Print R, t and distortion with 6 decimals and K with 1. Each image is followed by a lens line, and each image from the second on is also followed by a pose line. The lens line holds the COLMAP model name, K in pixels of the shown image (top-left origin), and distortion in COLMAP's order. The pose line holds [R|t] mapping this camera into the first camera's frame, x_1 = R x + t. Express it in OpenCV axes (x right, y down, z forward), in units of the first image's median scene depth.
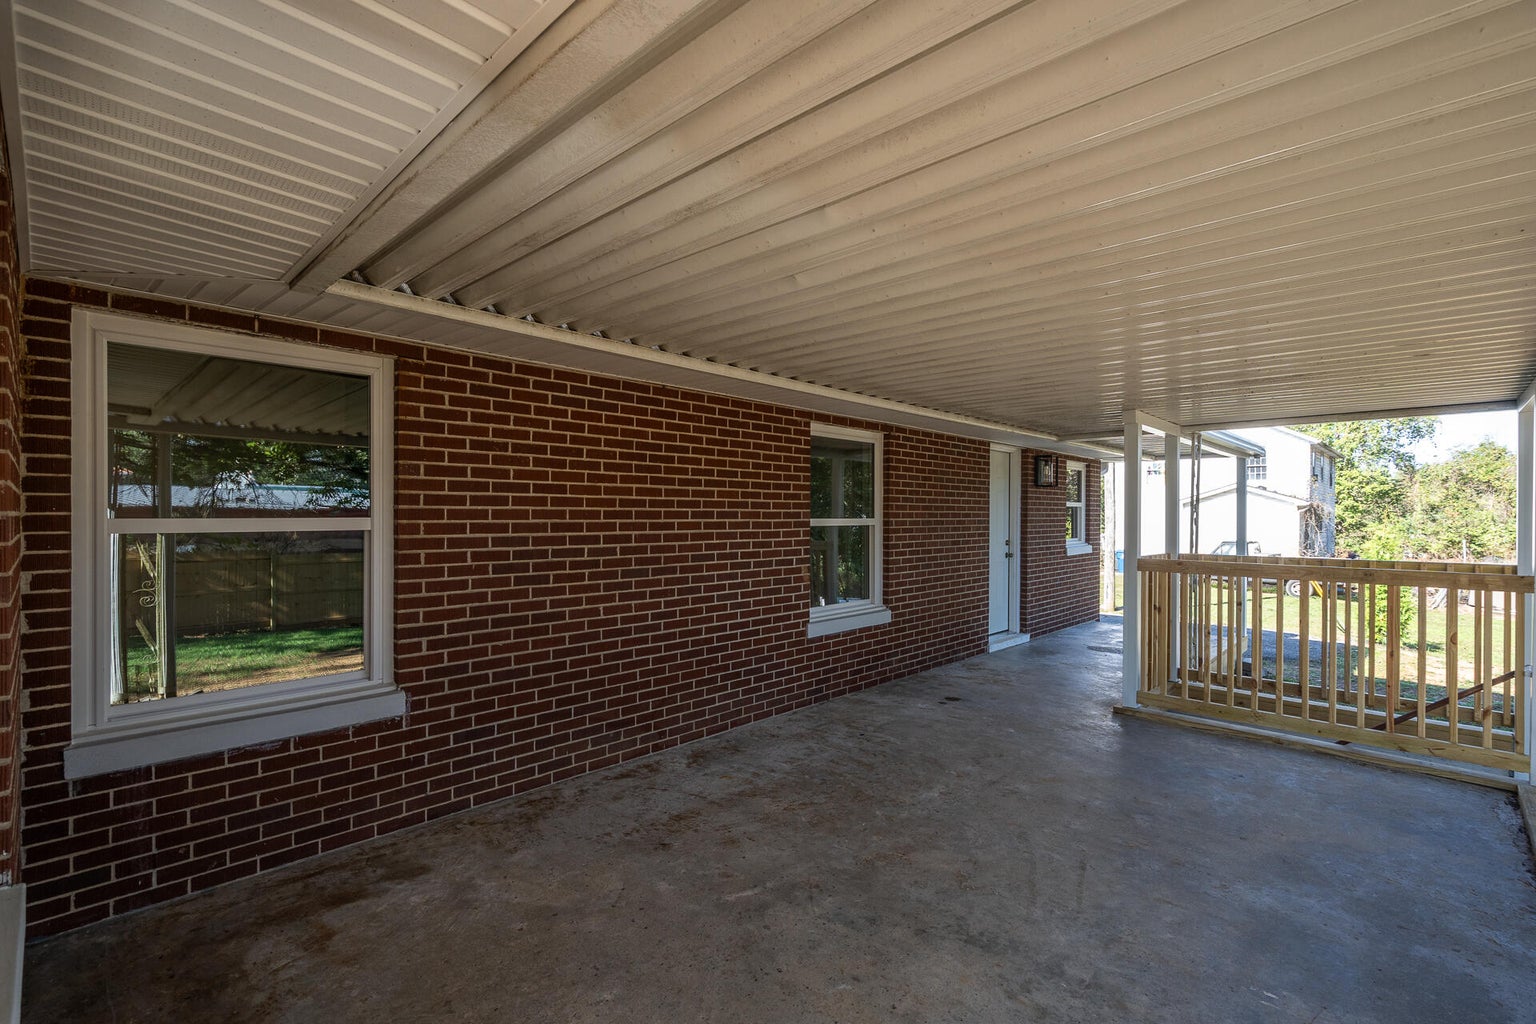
lens RADIAL K [[695.2, 0, 757.3], [0, 695.2, 518.7], [0, 0, 1]] dist [0.001643, 0.000462]
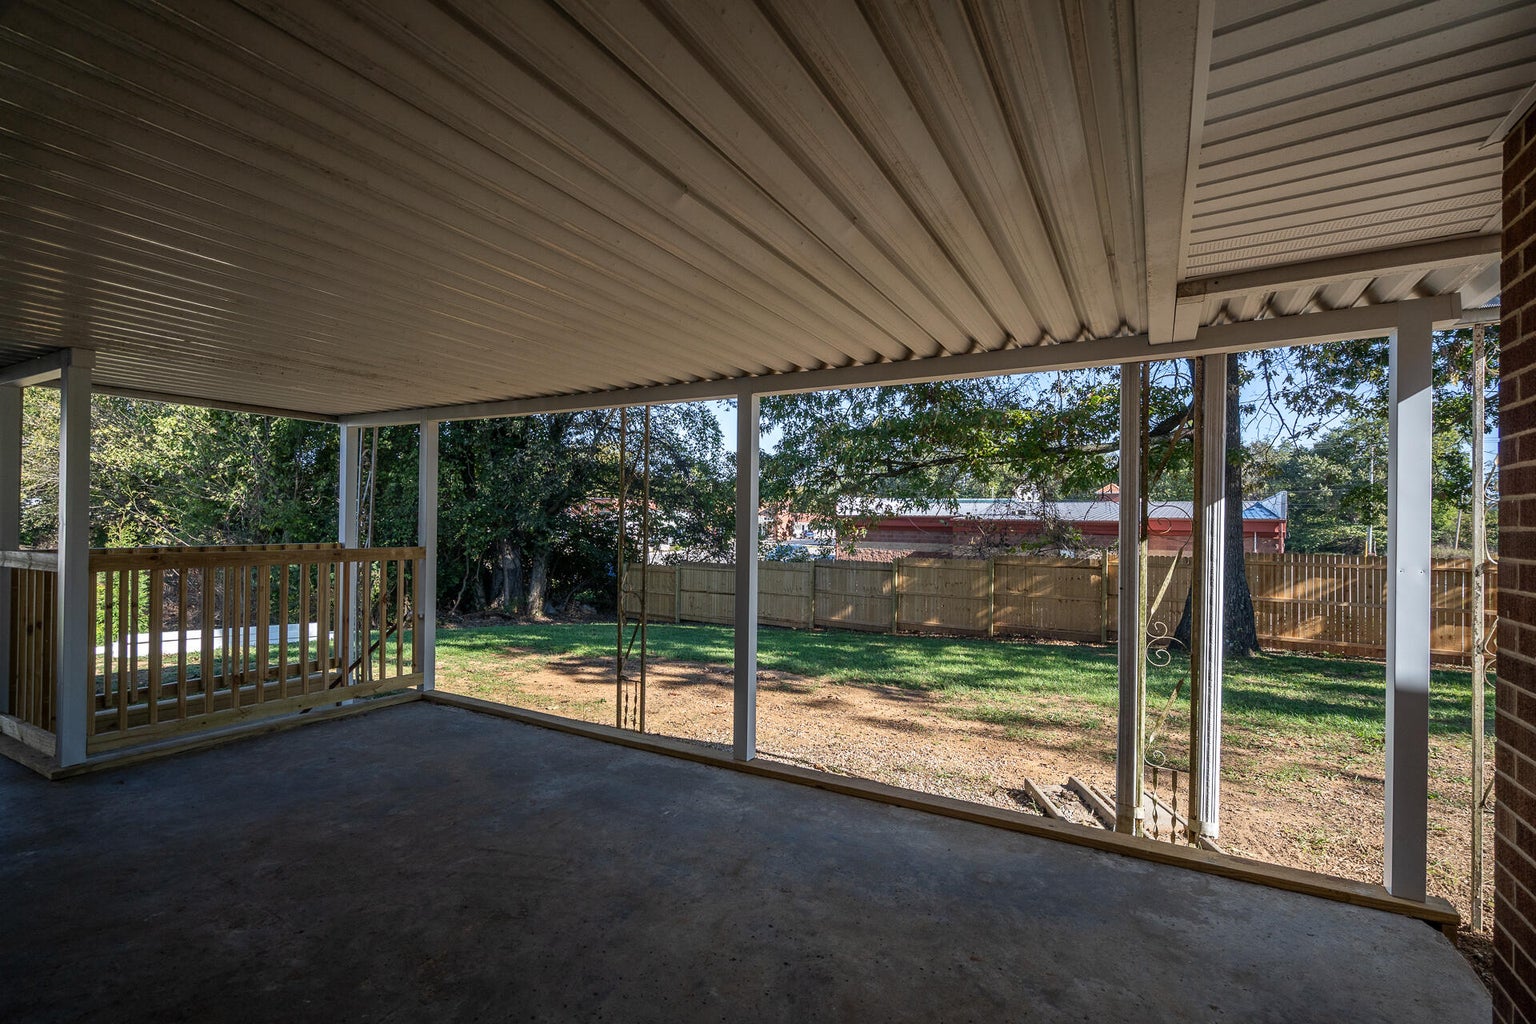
lens RADIAL K [[695.2, 0, 760.4], [0, 695.2, 519.2], [0, 0, 1]] dist [0.001643, 0.000462]
pose [[-0.256765, -0.000460, 0.966474, -0.510687], [-0.009641, 0.999951, -0.002086, 0.018001], [-0.966426, -0.009854, -0.256757, 0.749663]]
